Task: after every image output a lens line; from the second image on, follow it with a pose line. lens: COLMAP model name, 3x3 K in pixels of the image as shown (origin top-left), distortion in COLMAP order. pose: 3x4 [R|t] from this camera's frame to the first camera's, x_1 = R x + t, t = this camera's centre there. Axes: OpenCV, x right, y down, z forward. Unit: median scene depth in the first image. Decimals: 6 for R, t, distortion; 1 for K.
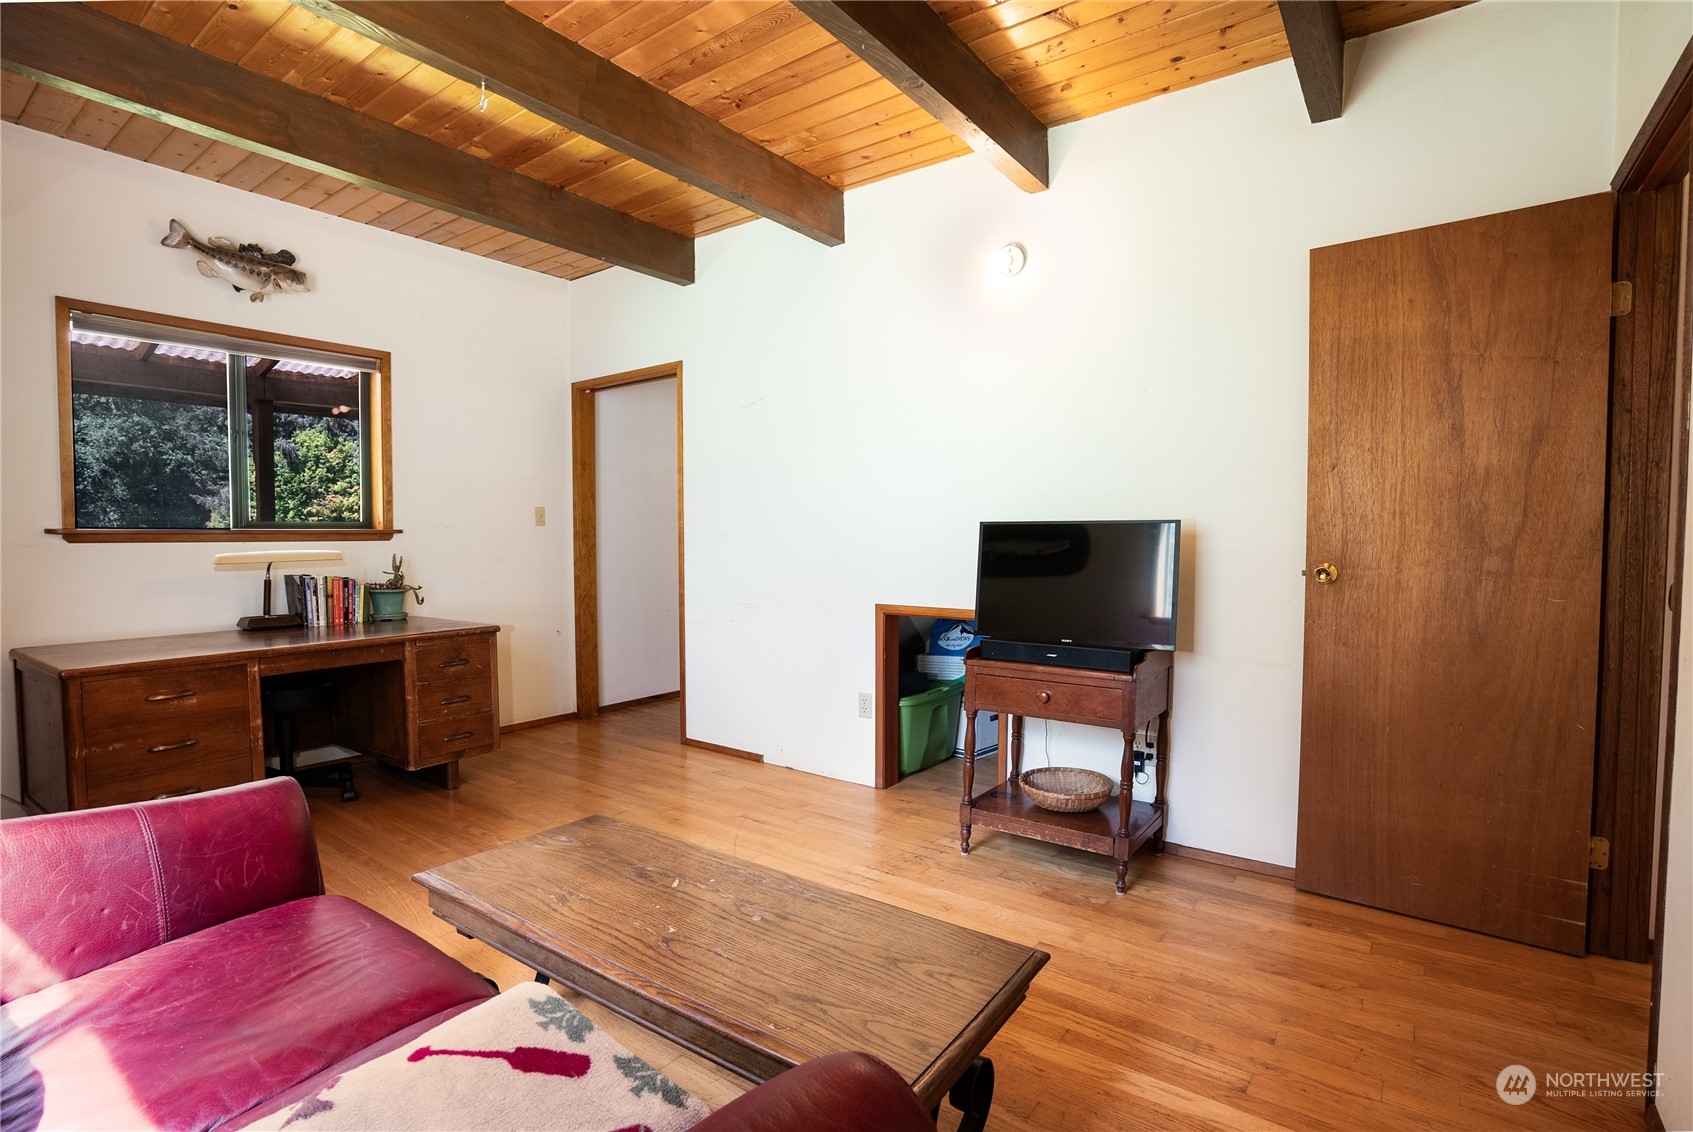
lens RADIAL K [[789.9, 0, 846.5], [0, 789.9, 566.0], [0, 0, 1]] dist [-0.066940, 0.025103]
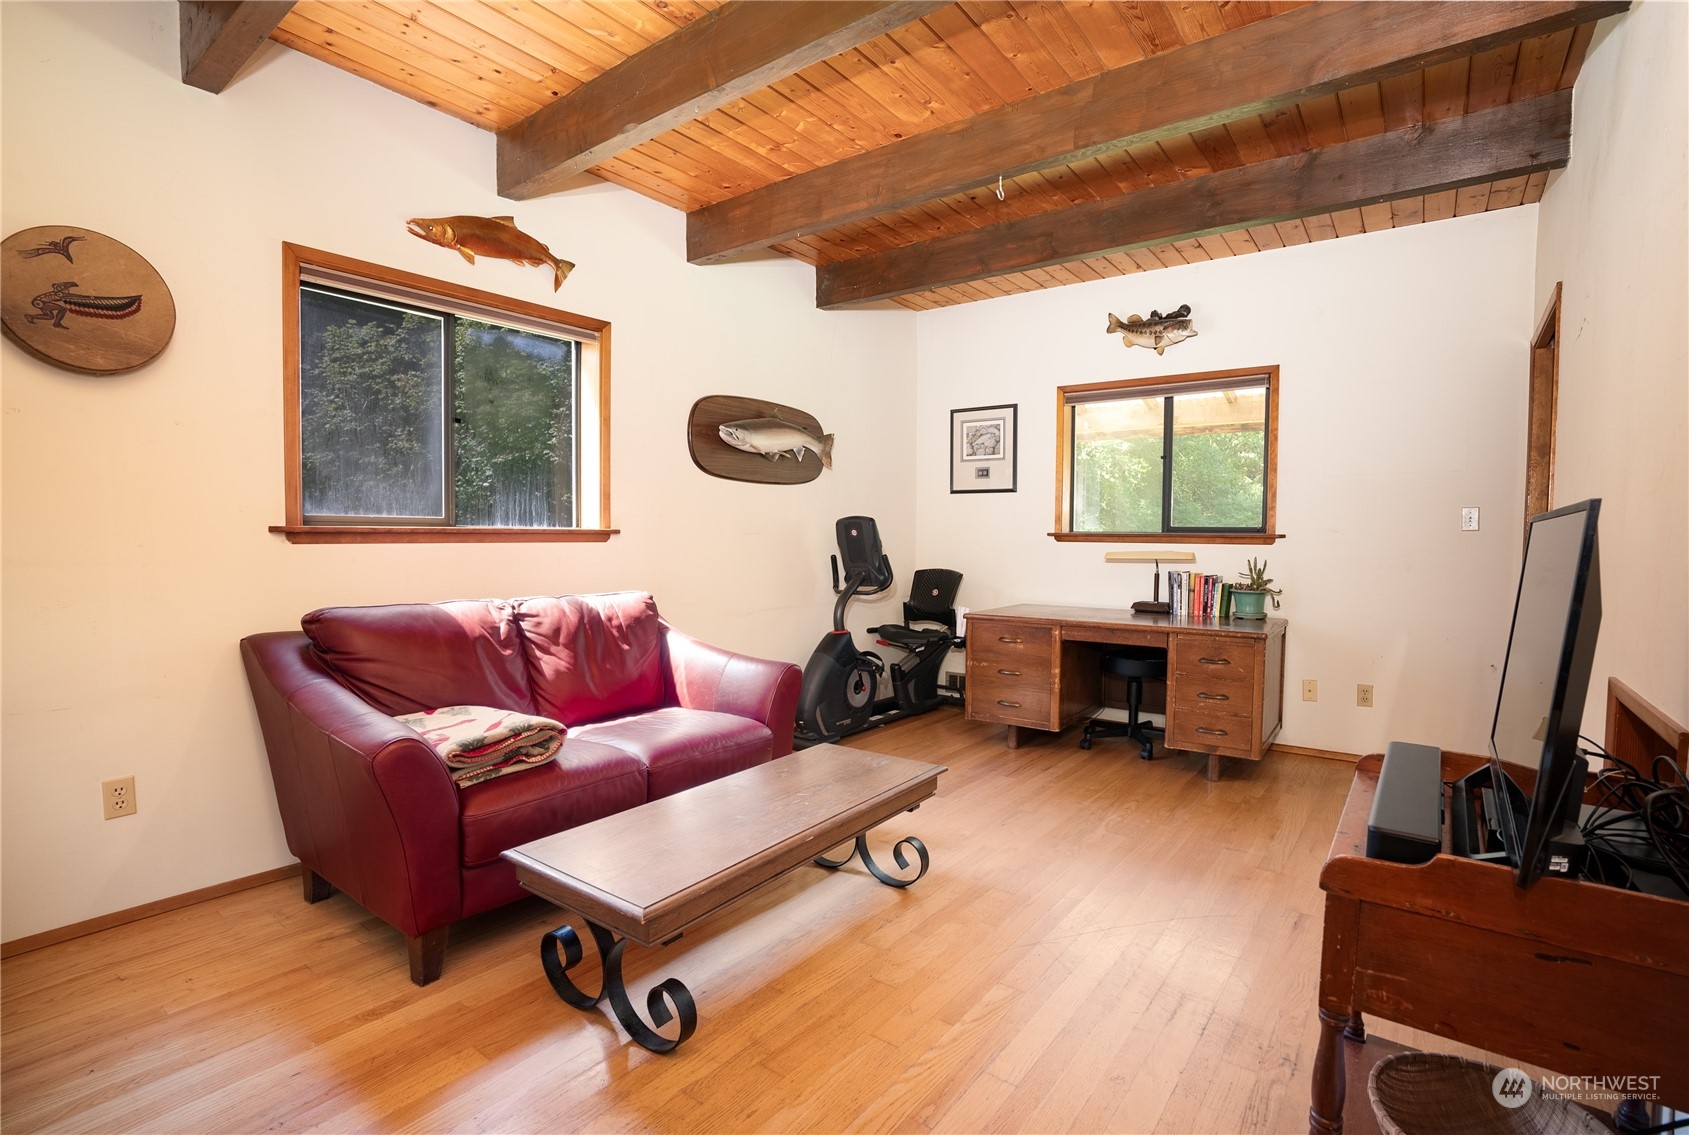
lens RADIAL K [[788.0, 0, 844.5], [0, 788.0, 567.5], [0, 0, 1]] dist [-0.066940, 0.025103]
pose [[-0.003745, 0.044162, -0.999017, 0.526563], [-0.047861, 0.997872, 0.044290, -0.023847], [0.998847, 0.047980, -0.001623, 0.483555]]
